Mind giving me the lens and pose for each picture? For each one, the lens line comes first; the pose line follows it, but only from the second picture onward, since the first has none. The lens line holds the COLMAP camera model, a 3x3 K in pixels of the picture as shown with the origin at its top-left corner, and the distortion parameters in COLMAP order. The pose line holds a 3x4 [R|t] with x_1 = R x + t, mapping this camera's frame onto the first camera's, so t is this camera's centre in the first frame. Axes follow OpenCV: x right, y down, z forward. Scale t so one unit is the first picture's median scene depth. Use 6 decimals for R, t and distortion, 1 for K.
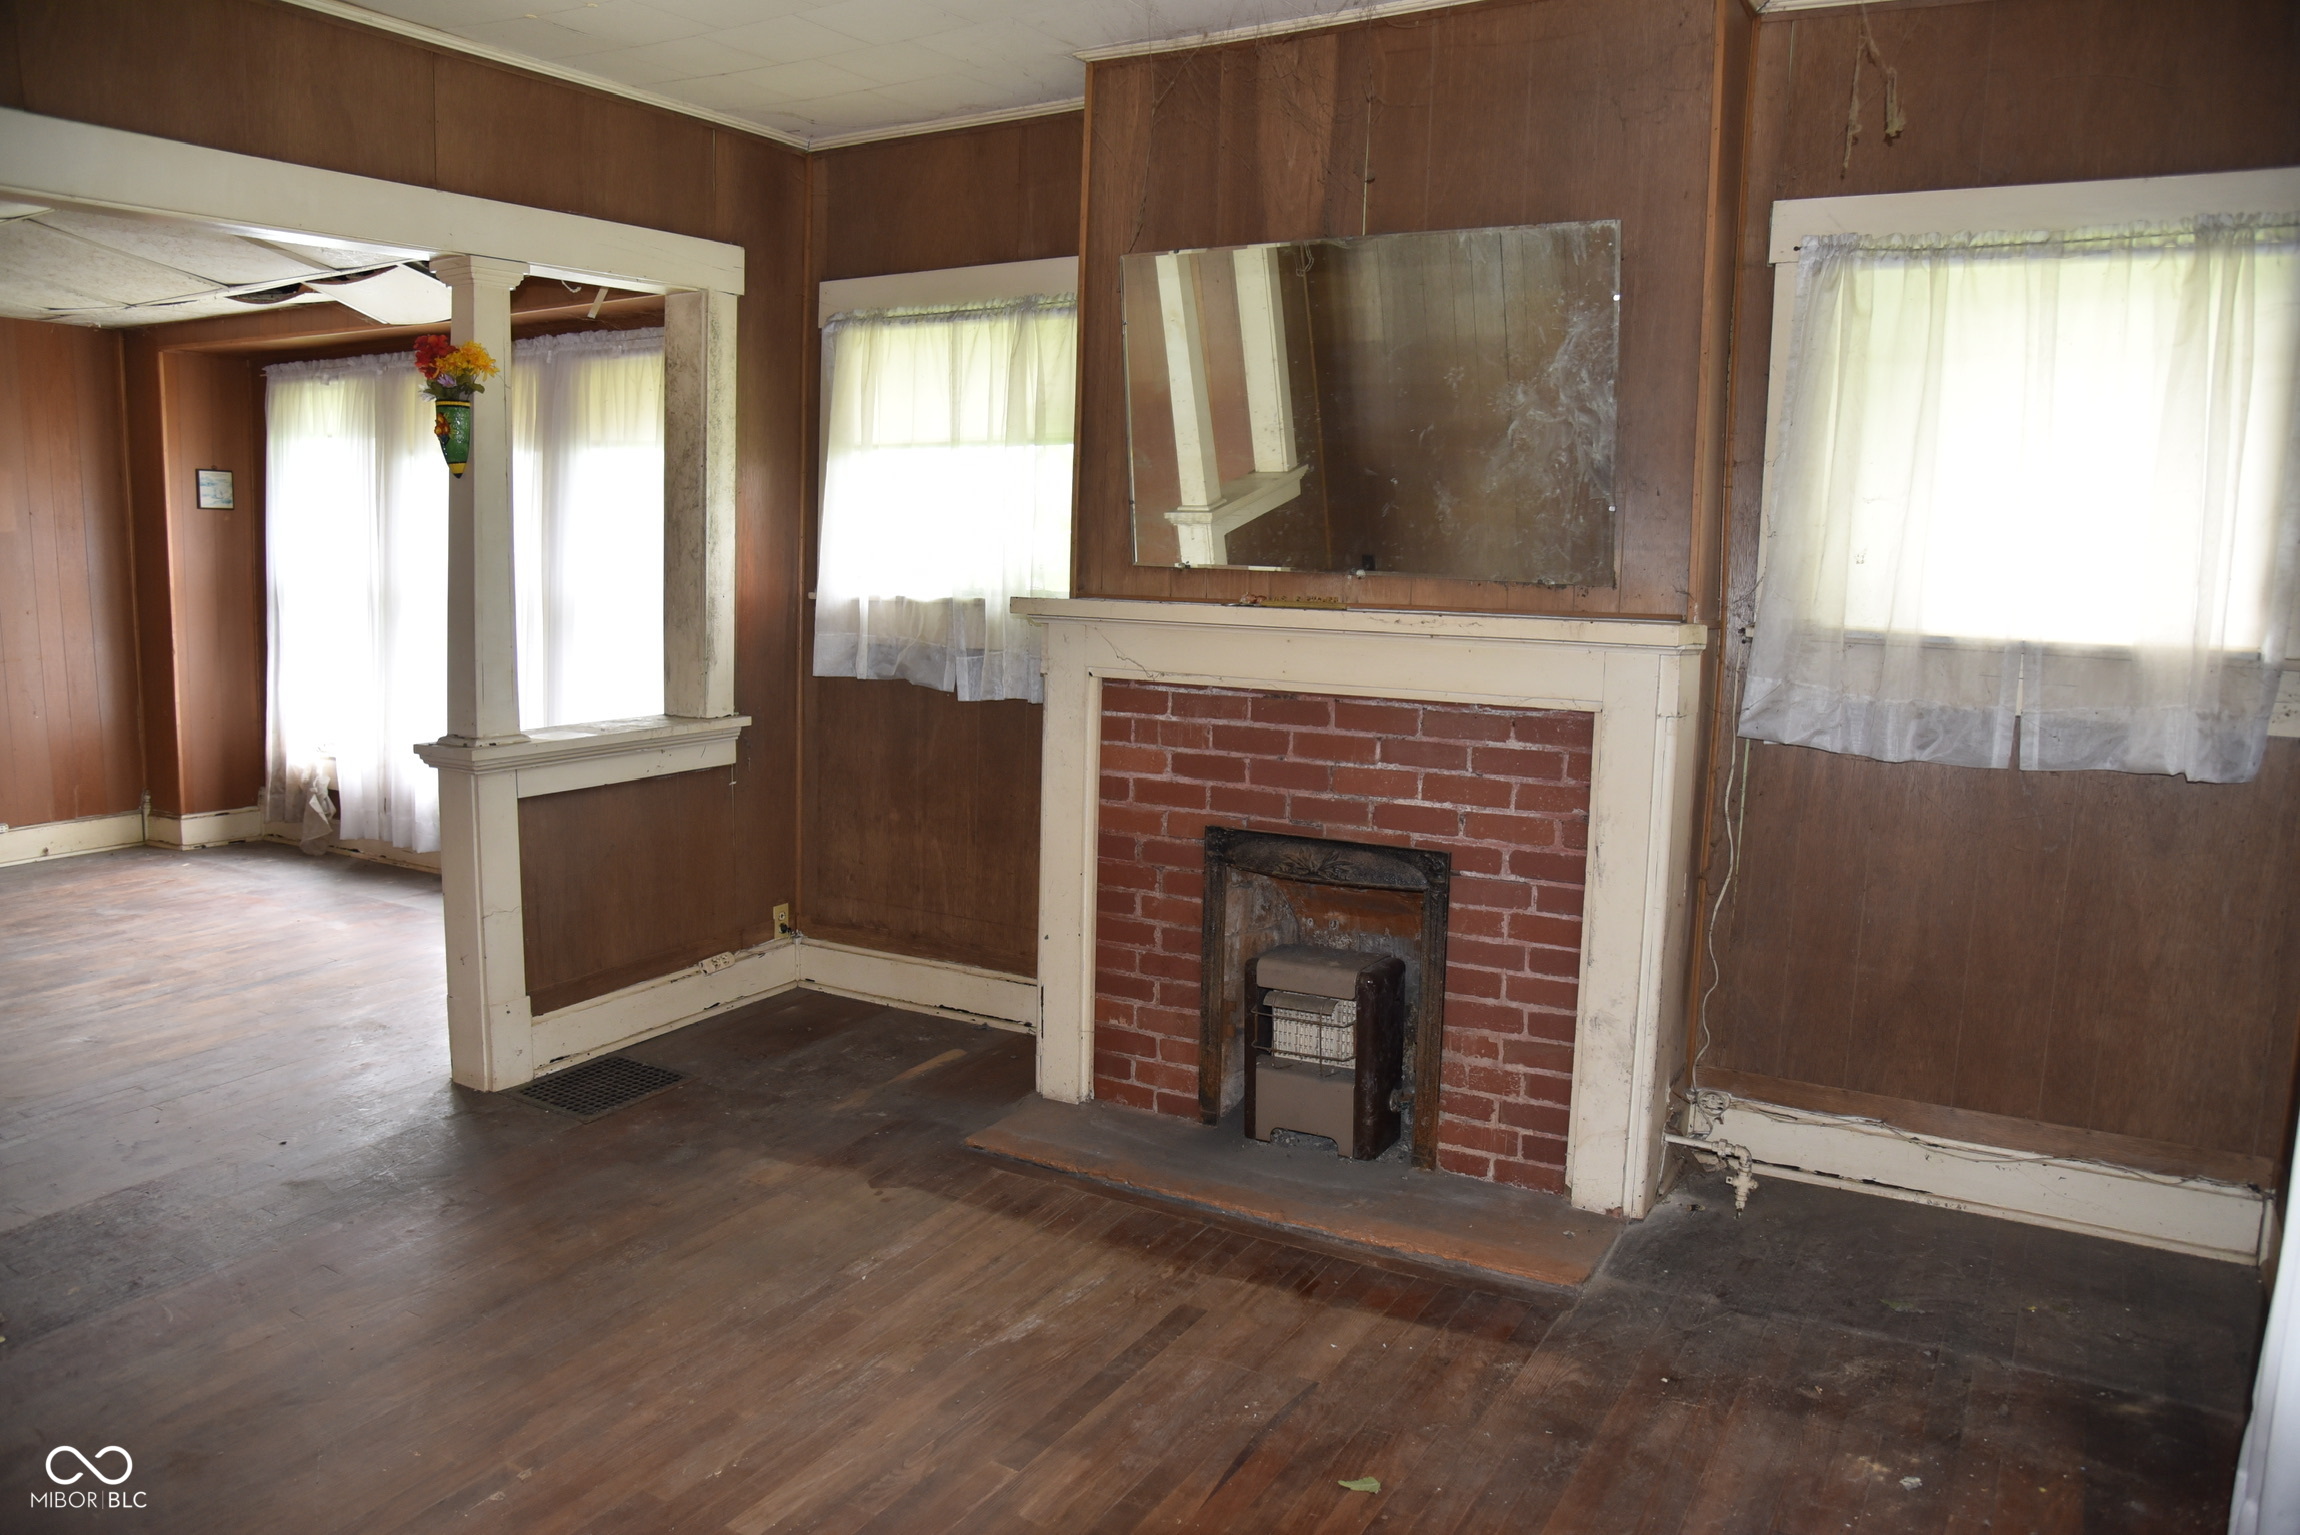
lens RADIAL K [[1570.8, 0, 1150.0], [0, 1570.8, 767.5], [0, 0, 1]] dist [-0.118771, 0.067288]
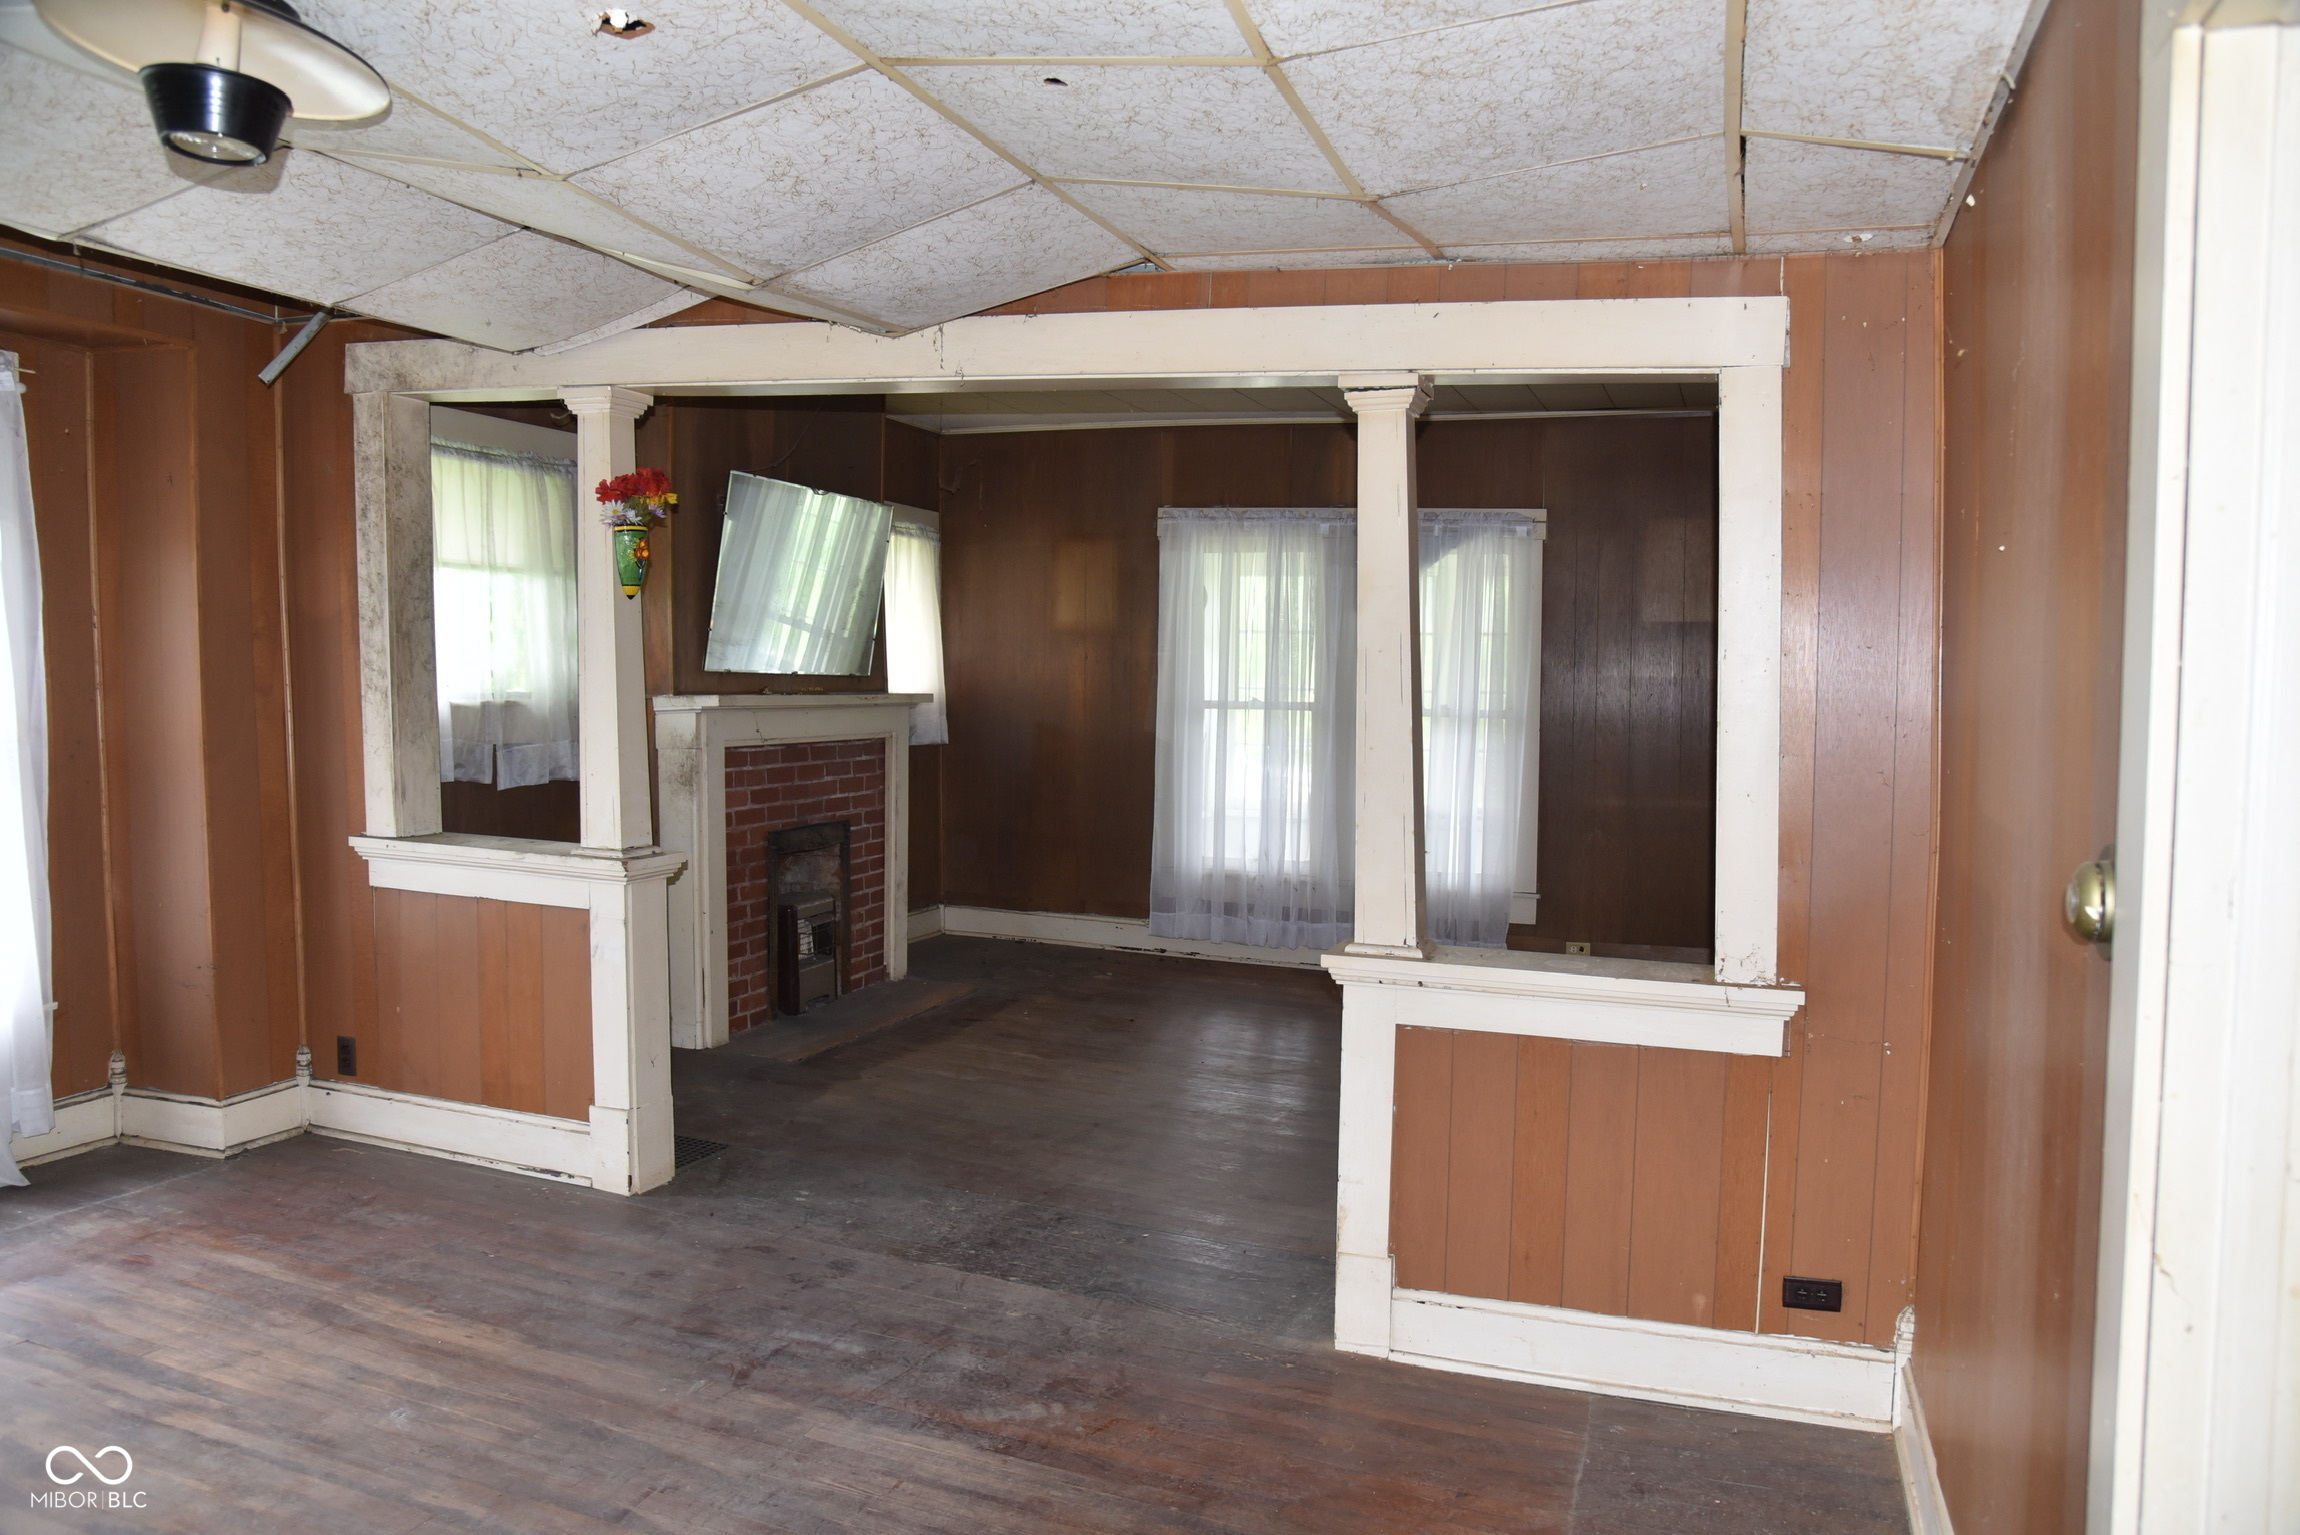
lens RADIAL K [[1621.8, 0, 1150.0], [0, 1621.8, 767.5], [0, 0, 1]] dist [-0.131344, 0.070405]
pose [[-0.175807, -0.080546, 0.981124, -1.728138], [0.109763, 0.988829, 0.100847, -0.159017], [-0.978286, 0.125421, -0.165002, 0.926237]]
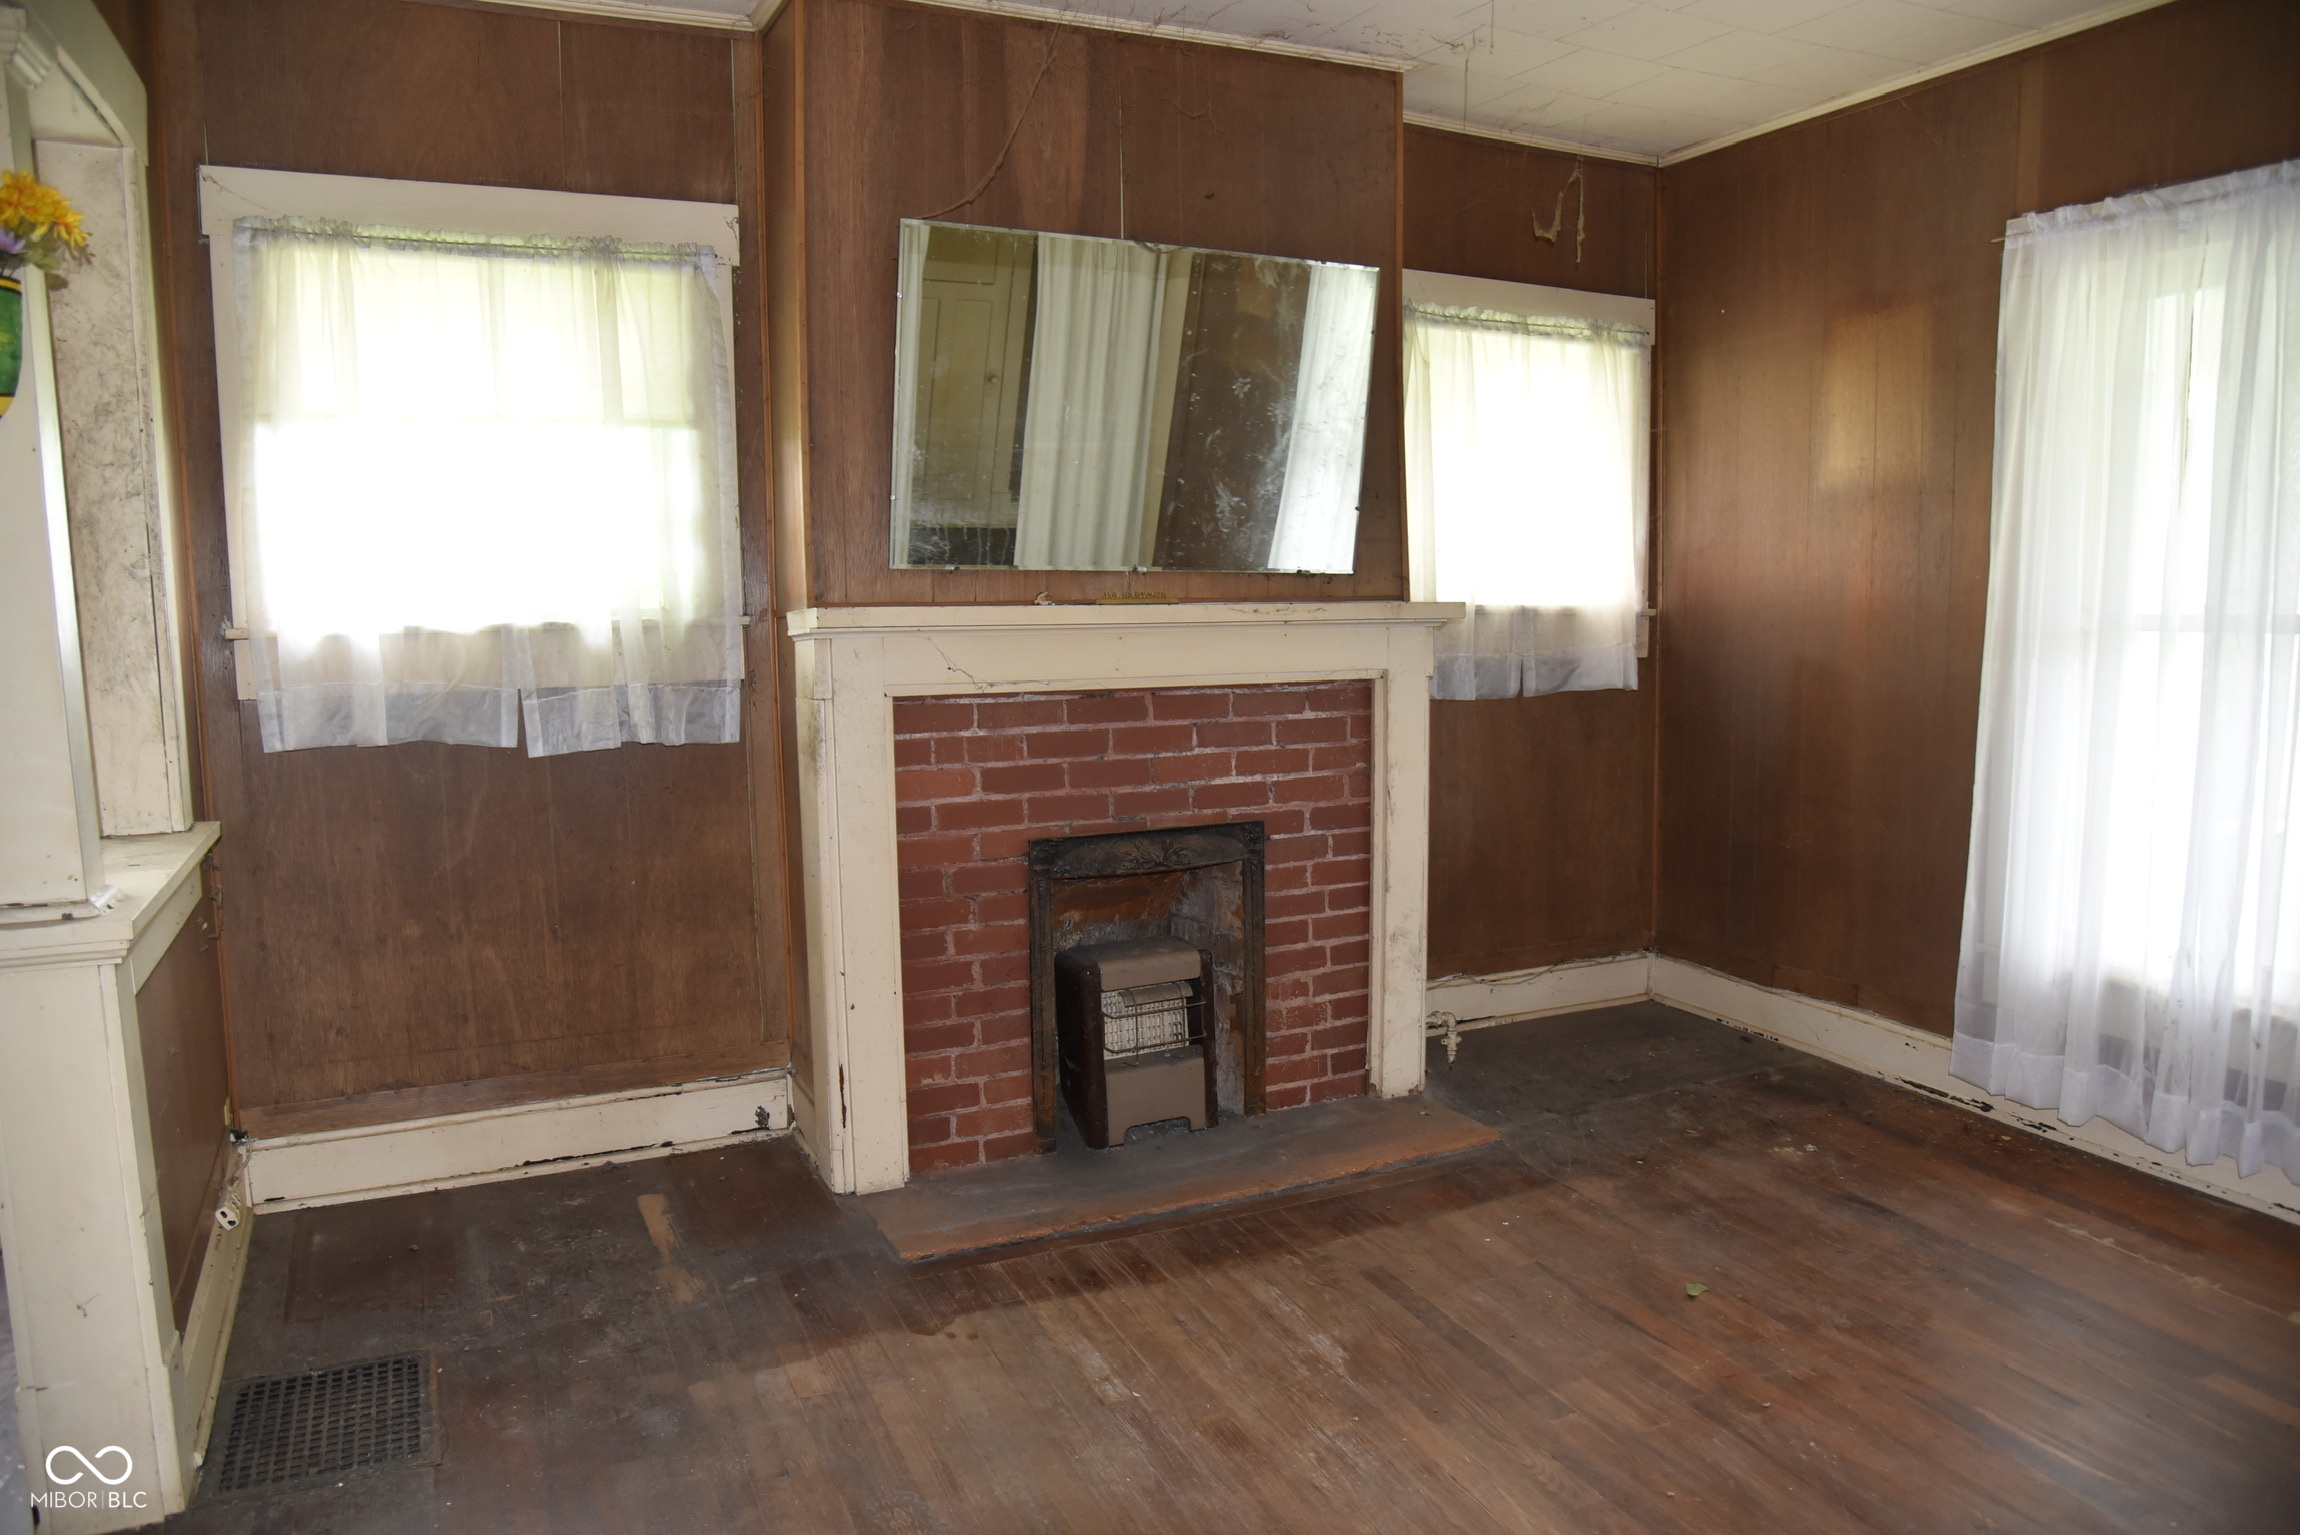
lens RADIAL K [[1570.8, 0, 1150.0], [0, 1570.8, 767.5], [0, 0, 1]] dist [-0.118771, 0.067288]
pose [[0.565947, -0.118640, 0.815861, -0.722776], [0.129124, 0.990135, 0.054411, -0.050785], [-0.814267, 0.074553, 0.575683, 0.413587]]
